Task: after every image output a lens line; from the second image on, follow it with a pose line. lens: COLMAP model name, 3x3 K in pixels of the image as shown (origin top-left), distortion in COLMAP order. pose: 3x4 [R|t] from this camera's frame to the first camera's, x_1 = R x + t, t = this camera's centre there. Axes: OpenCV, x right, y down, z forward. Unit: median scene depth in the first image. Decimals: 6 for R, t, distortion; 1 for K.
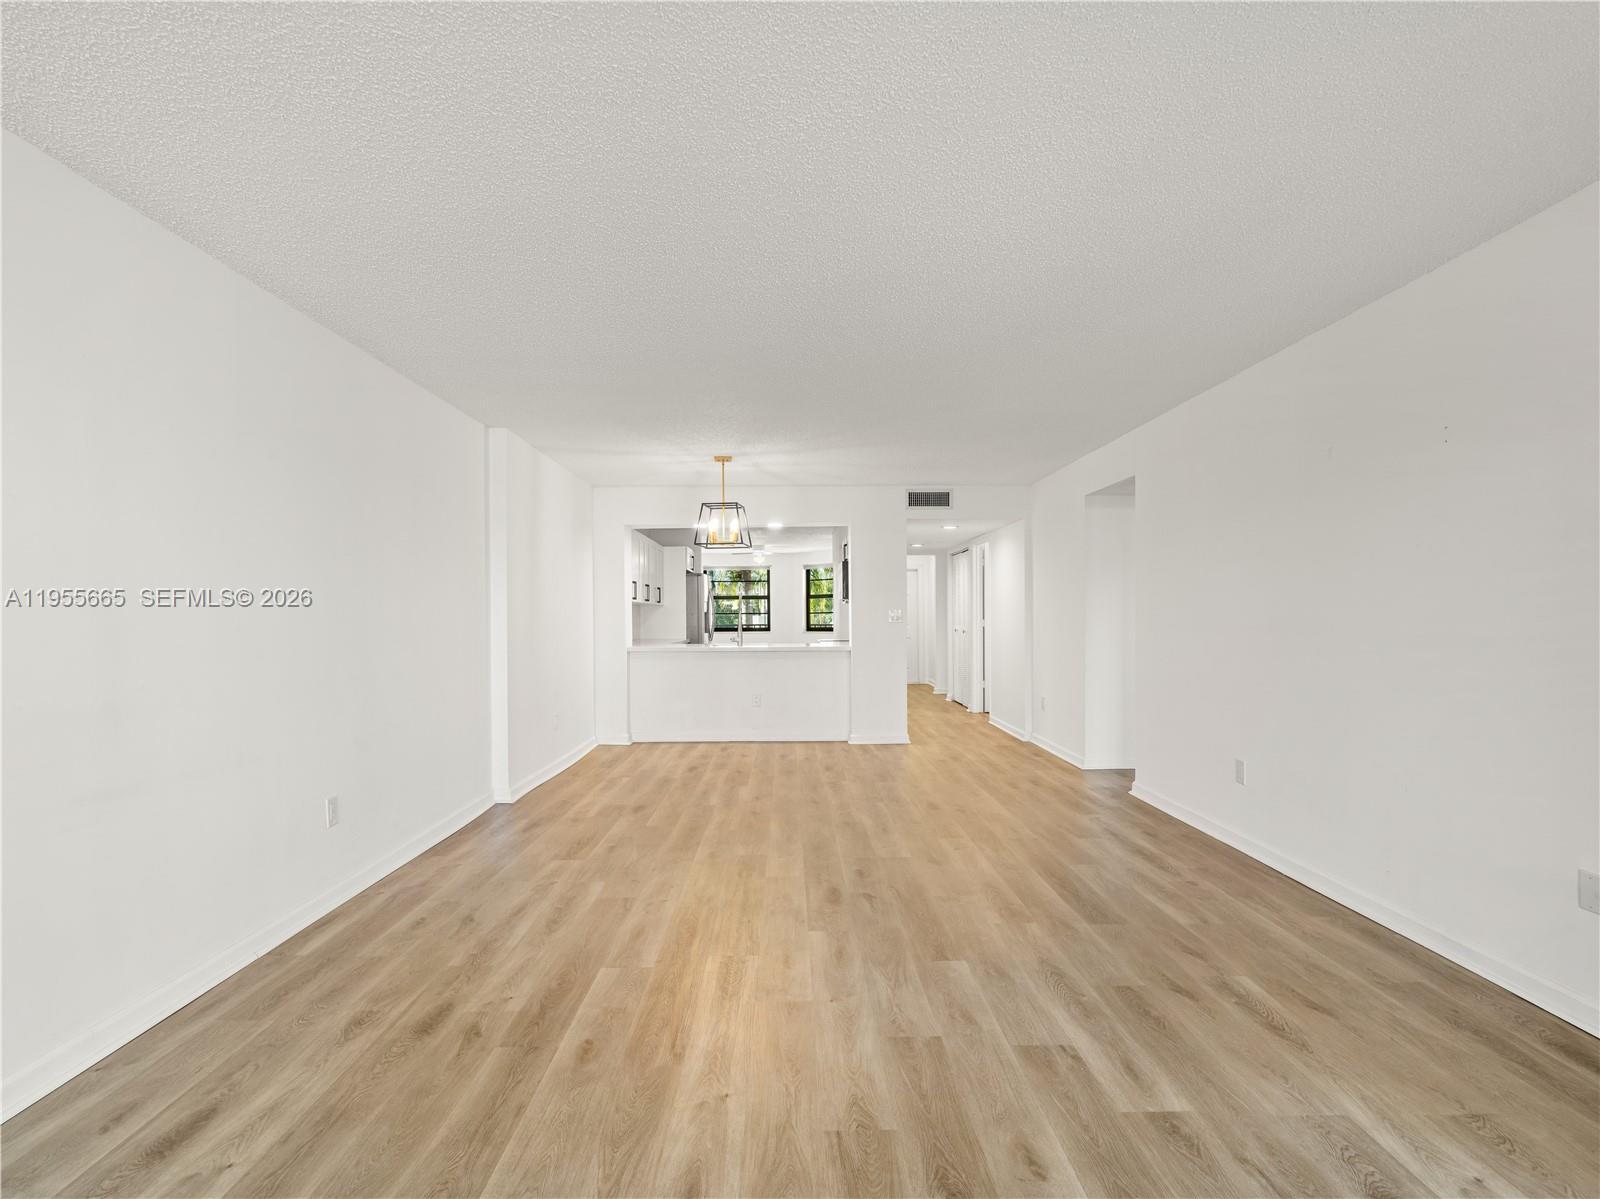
lens RADIAL K [[804.6, 0, 800.0], [0, 804.6, 599.5], [0, 0, 1]] dist [-0.004545, 0.000281]
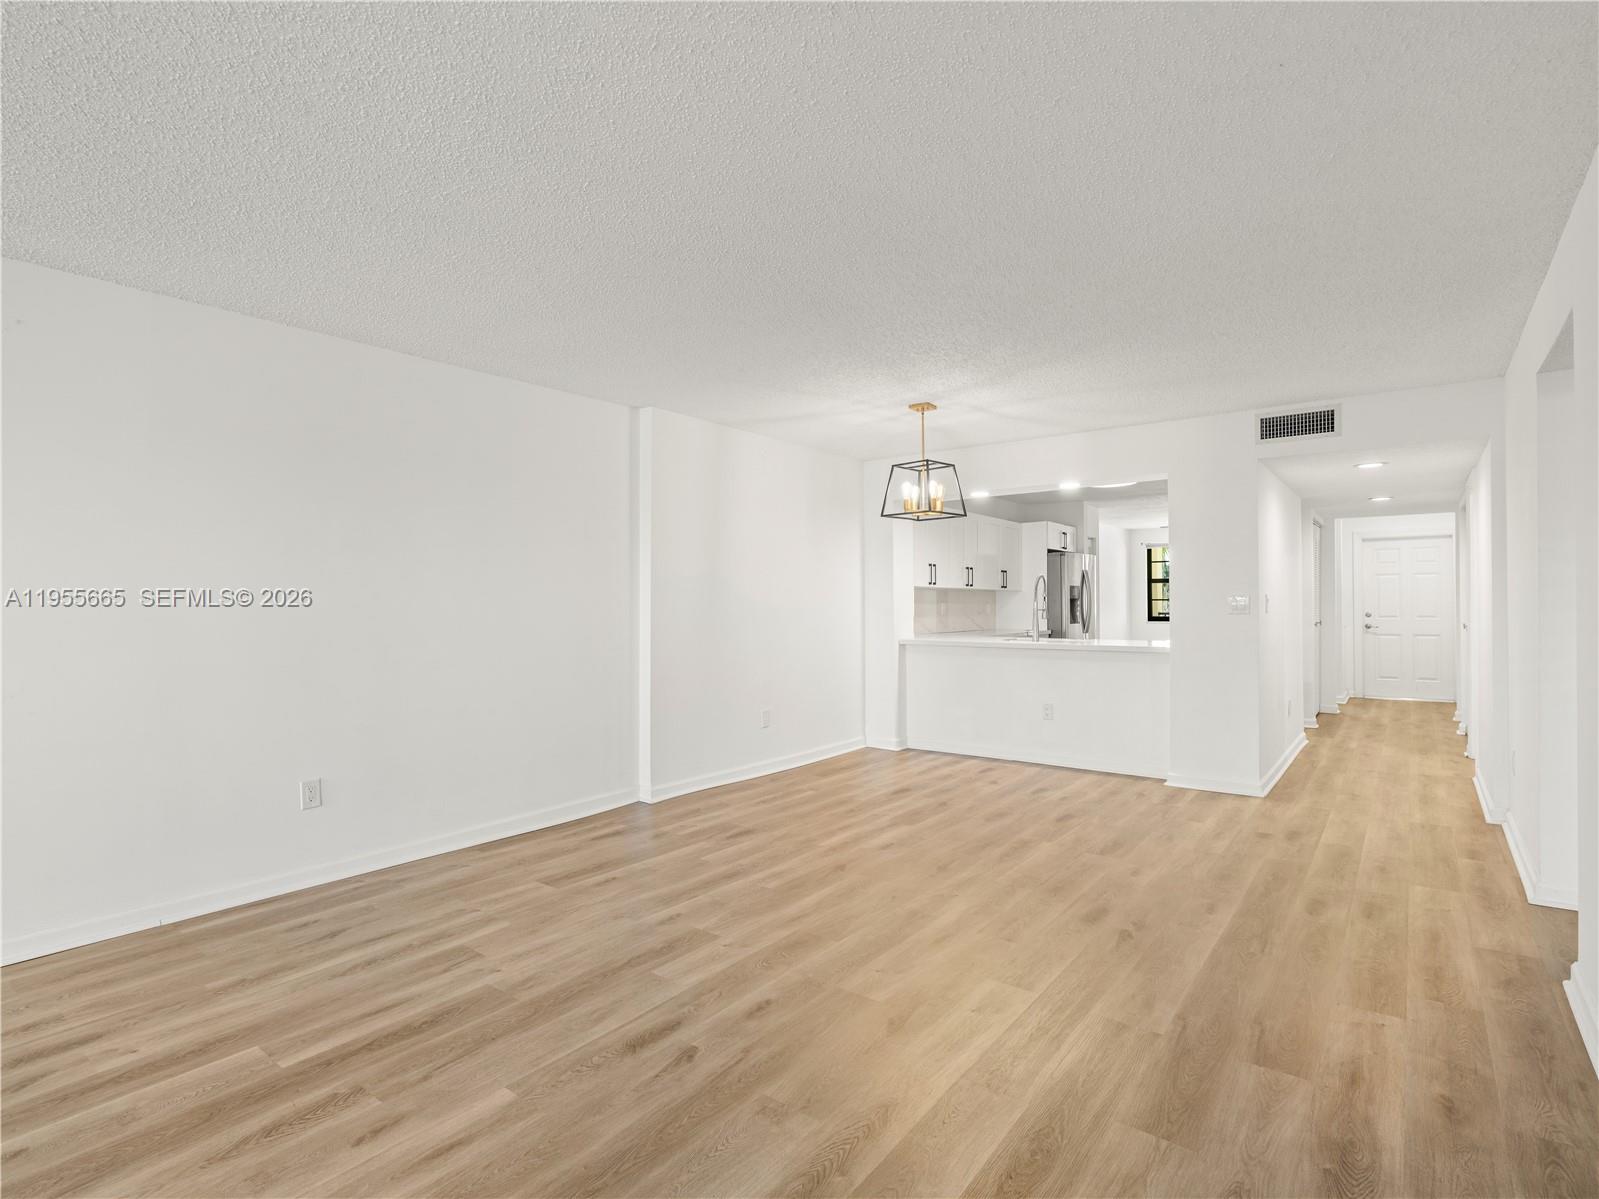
lens RADIAL K [[788.9, 0, 818.5], [0, 788.9, 601.3], [0, 0, 1]] dist [-0.004115, -0.000333]
pose [[0.787655, 0.000115, -0.616117, 0.411056], [0.013165, 0.999769, 0.017017, 0.001977], [0.615976, -0.021515, 0.787471, 0.437319]]
